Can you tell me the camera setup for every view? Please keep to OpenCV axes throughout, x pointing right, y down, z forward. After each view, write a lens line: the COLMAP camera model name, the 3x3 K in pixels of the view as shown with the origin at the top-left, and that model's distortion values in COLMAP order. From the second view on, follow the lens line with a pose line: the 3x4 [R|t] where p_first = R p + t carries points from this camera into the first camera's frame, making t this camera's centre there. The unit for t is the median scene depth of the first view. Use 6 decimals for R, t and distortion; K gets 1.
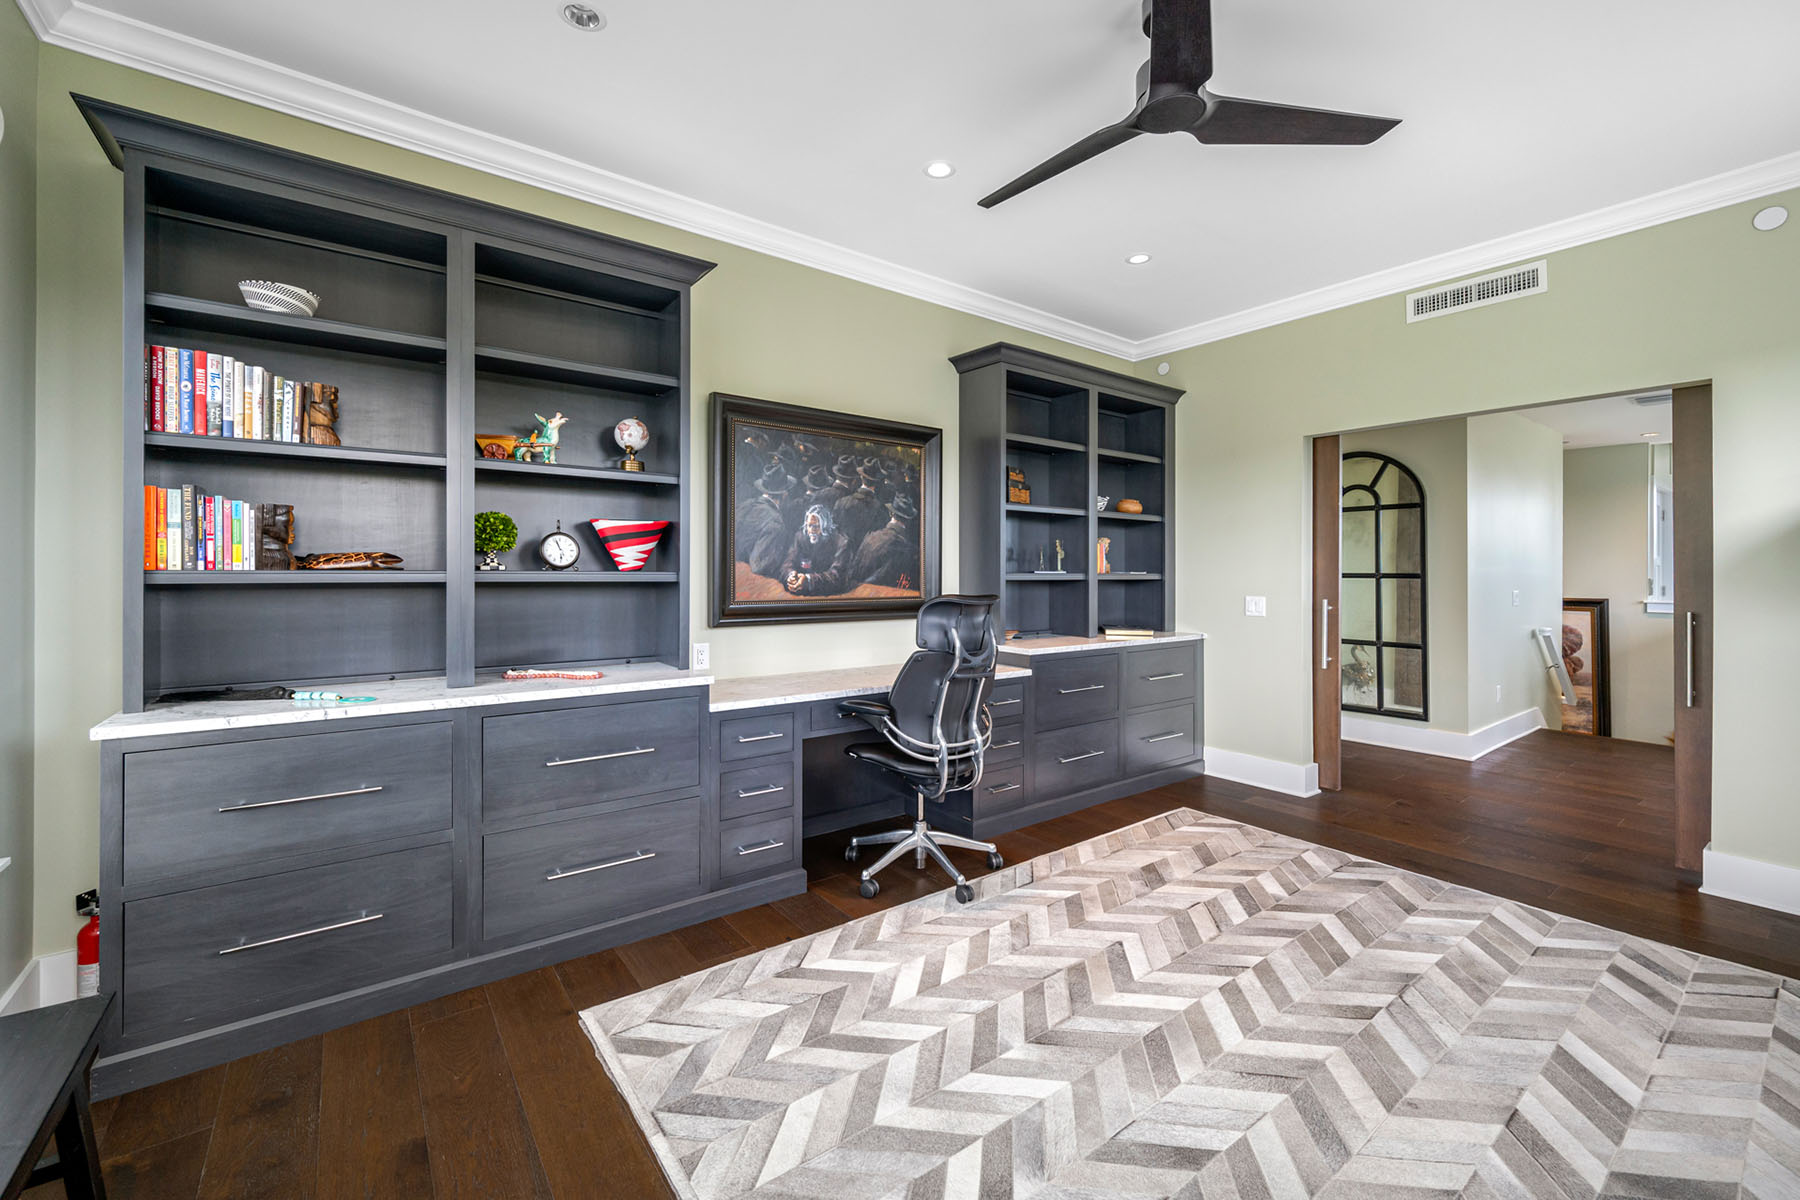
lens RADIAL K [[717.5, 0, 916.6], [0, 717.5, 557.9], [0, 0, 1]] dist [0.000571, -0.000256]
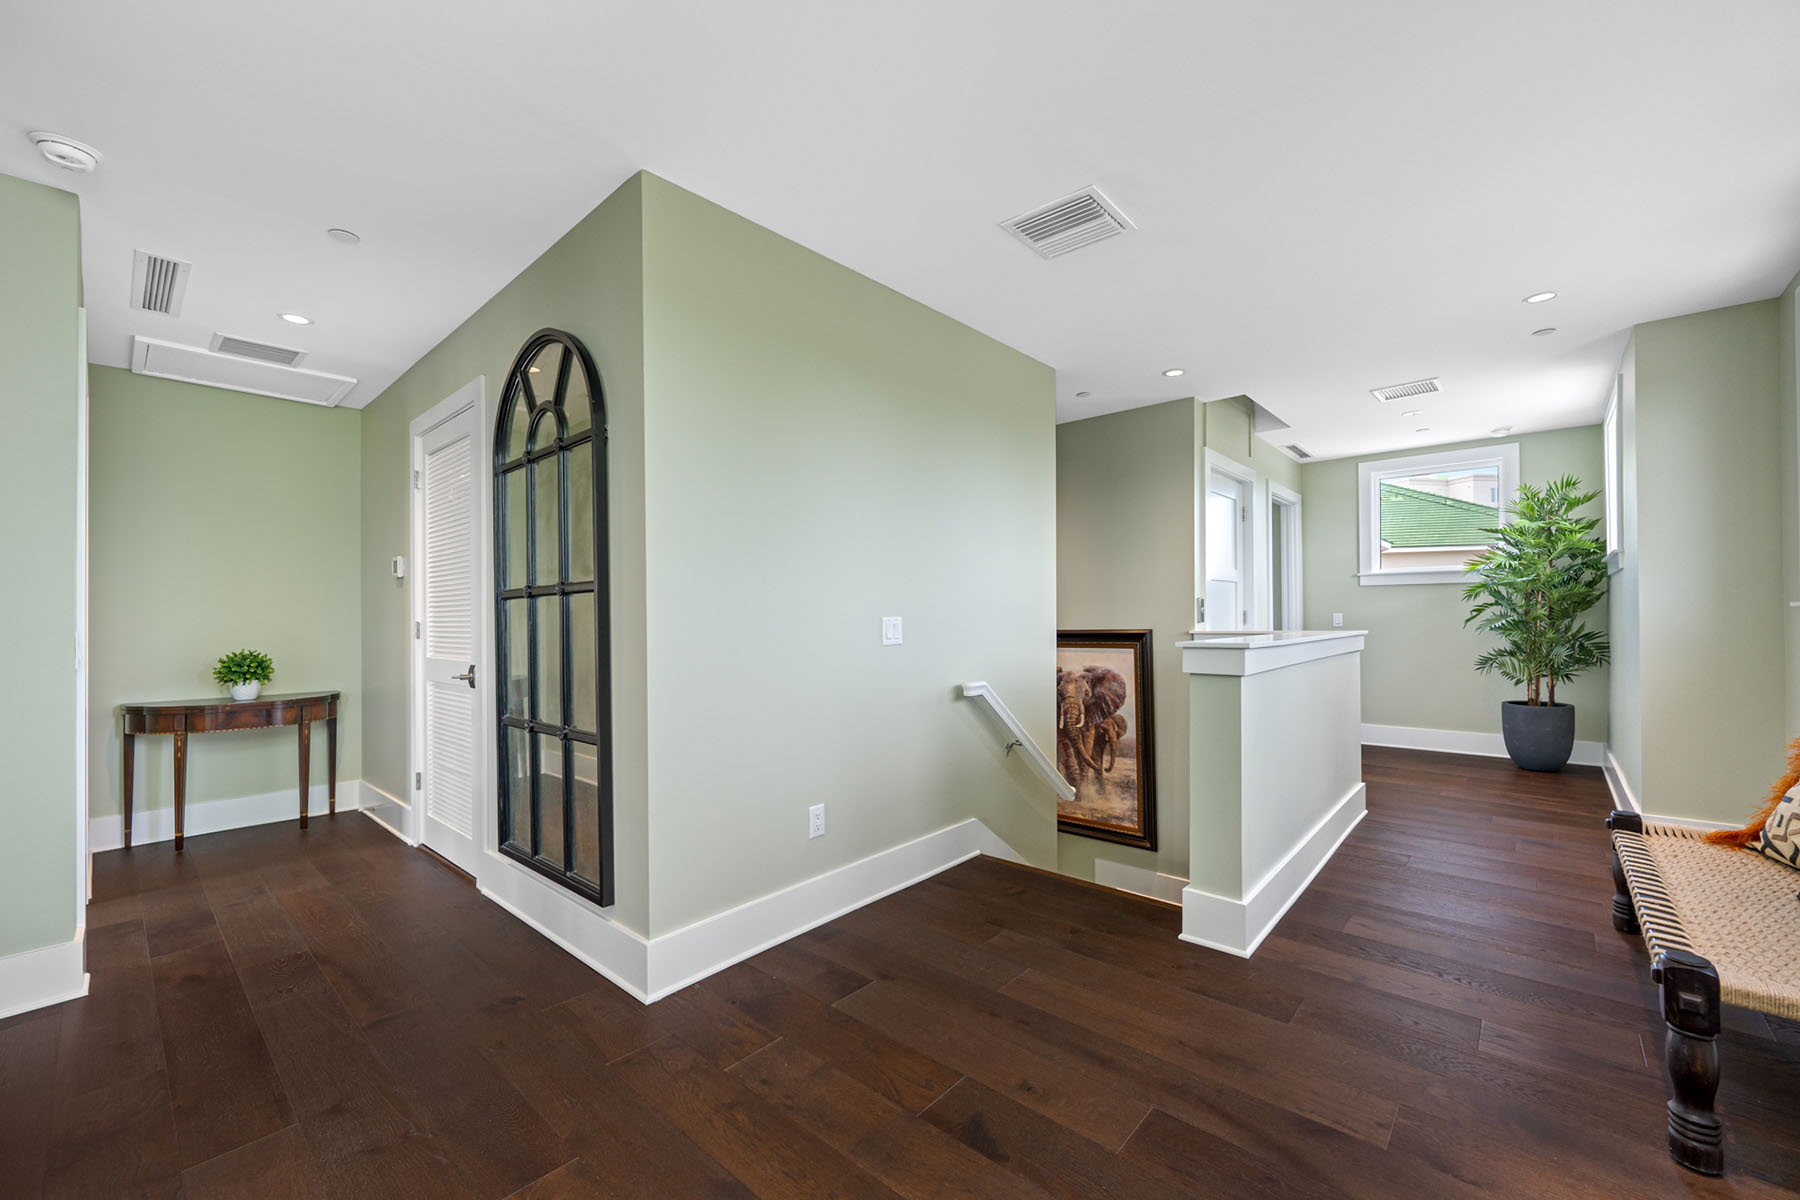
lens RADIAL K [[717.5, 0, 897.4], [0, 717.5, 602.2], [0, 0, 1]] dist [0.000571, -0.000256]
pose [[0.979499, -0.023445, 0.200079, 1.298067], [0.027430, 0.999476, -0.017167, 0.080391], [-0.199572, 0.022303, 0.979629, 0.827699]]
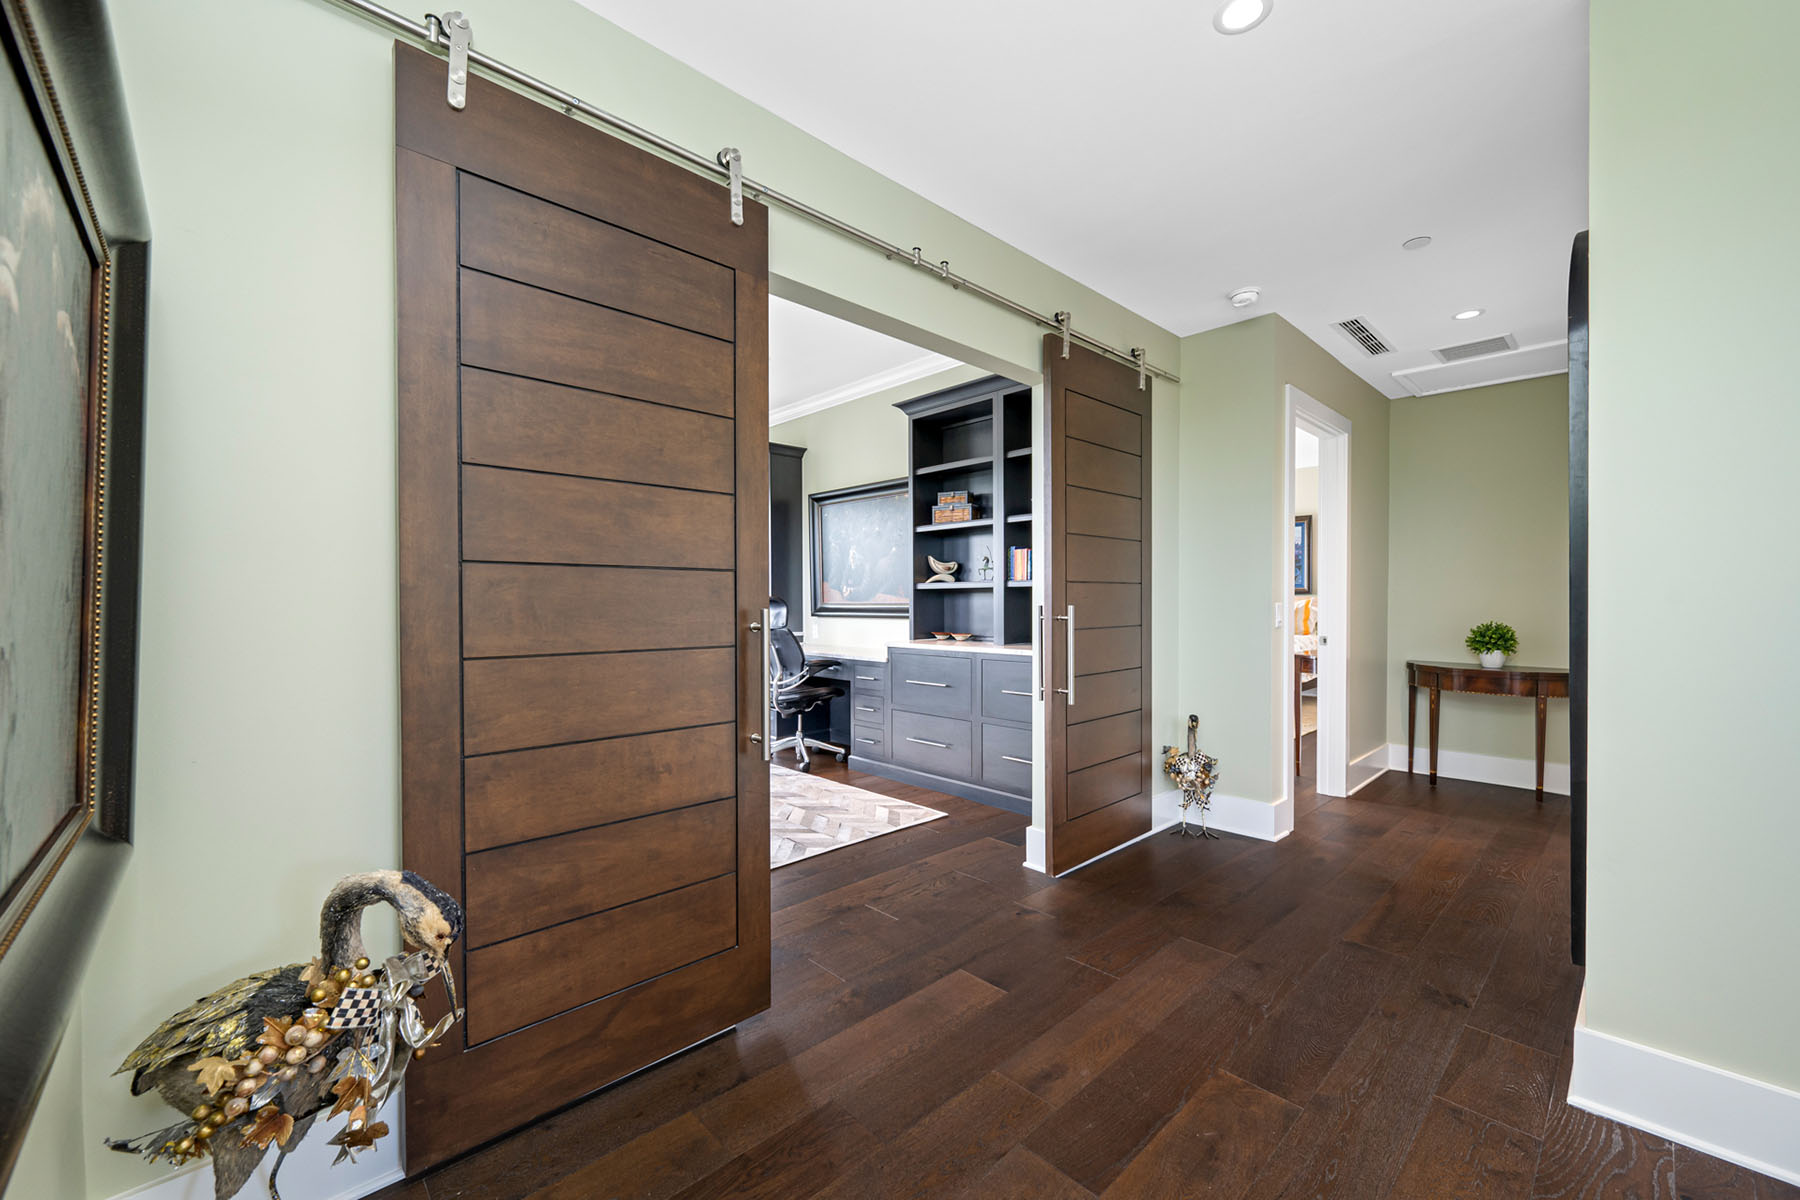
lens RADIAL K [[717.5, 0, 906.0], [0, 717.5, 604.6], [0, 0, 1]] dist [0.000571, -0.000256]
pose [[0.114743, -0.012194, -0.993320, 1.510006], [0.008825, 0.999898, -0.011255, 0.081809], [0.993356, -0.007474, 0.114839, 0.937235]]
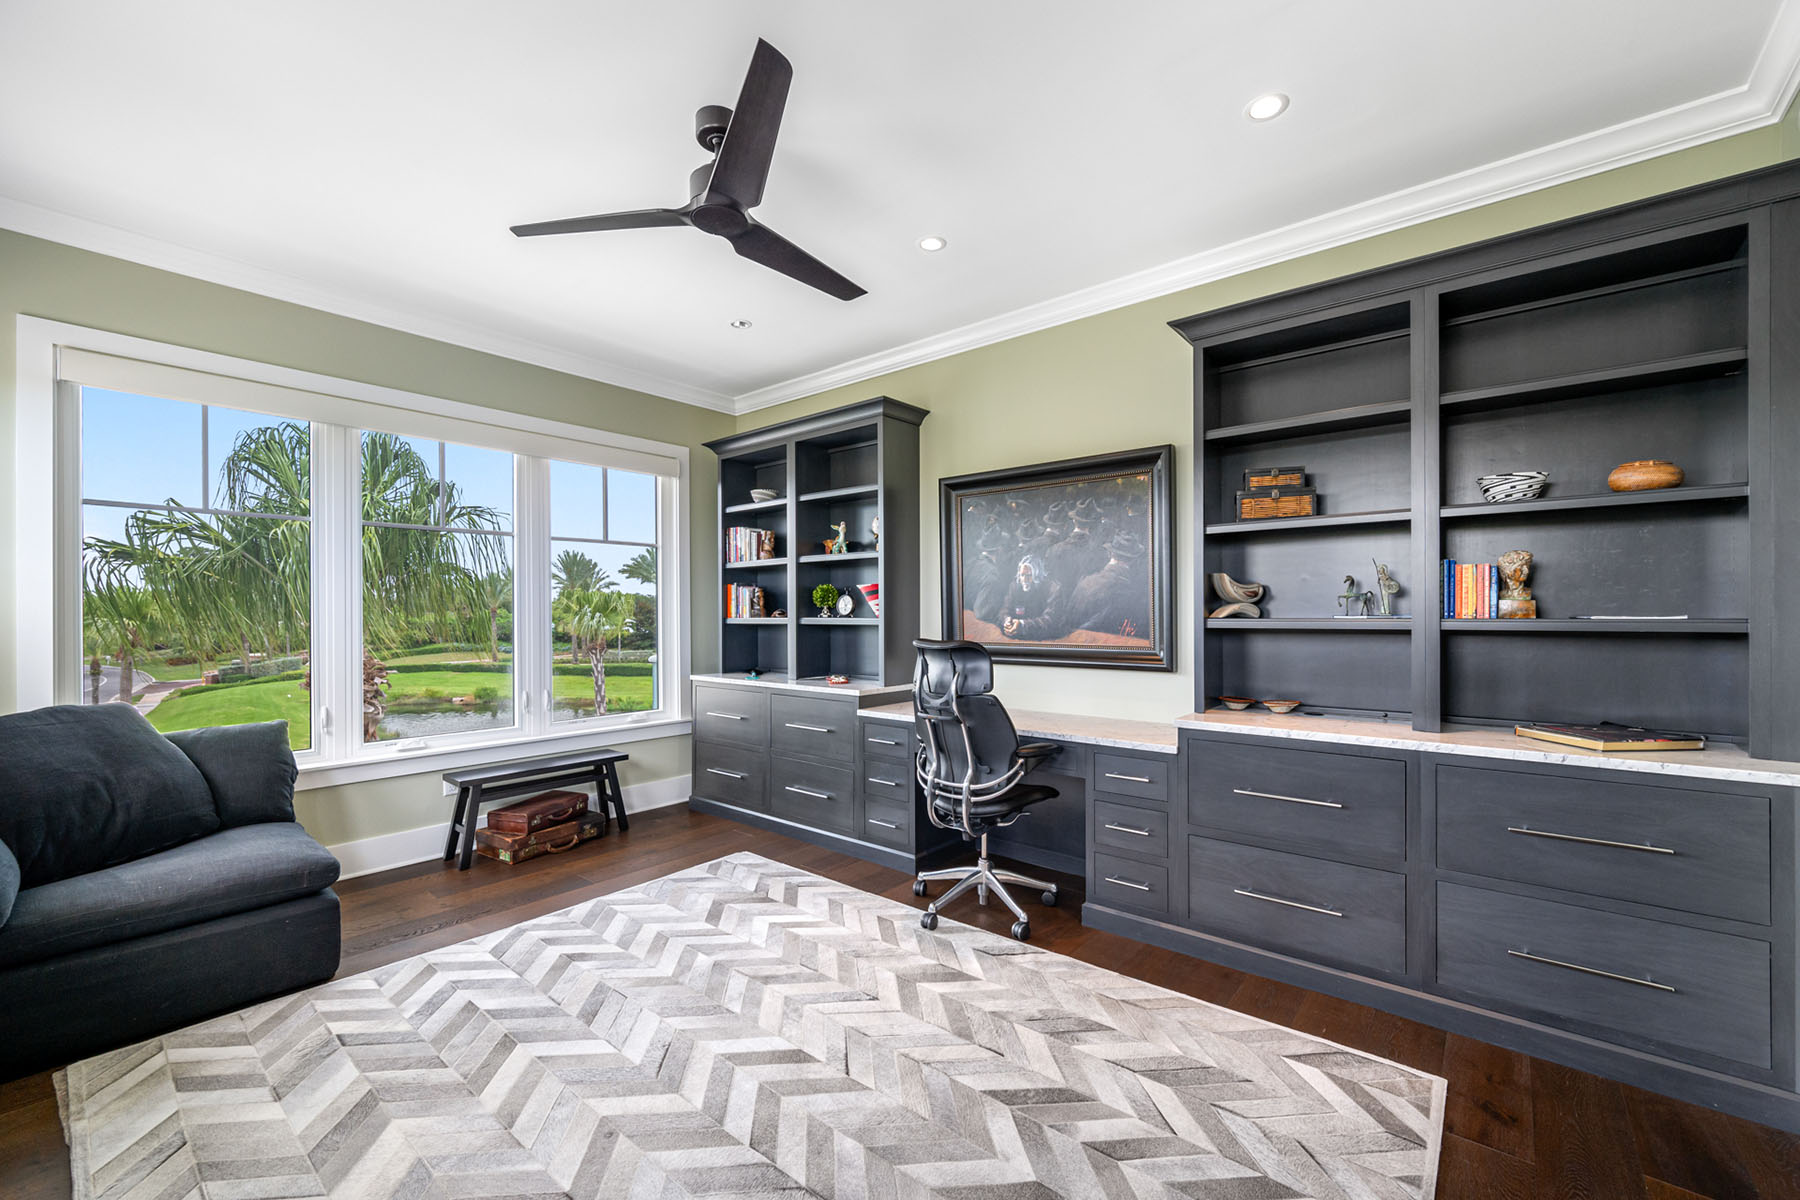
lens RADIAL K [[717.5, 0, 903.4], [0, 717.5, 609.3], [0, 0, 1]] dist [0.000571, -0.000256]
pose [[0.233822, -0.023954, -0.971984, 0.864631], [0.011169, 0.999697, -0.021950, 0.028503], [0.972215, -0.005723, 0.234018, 0.573784]]
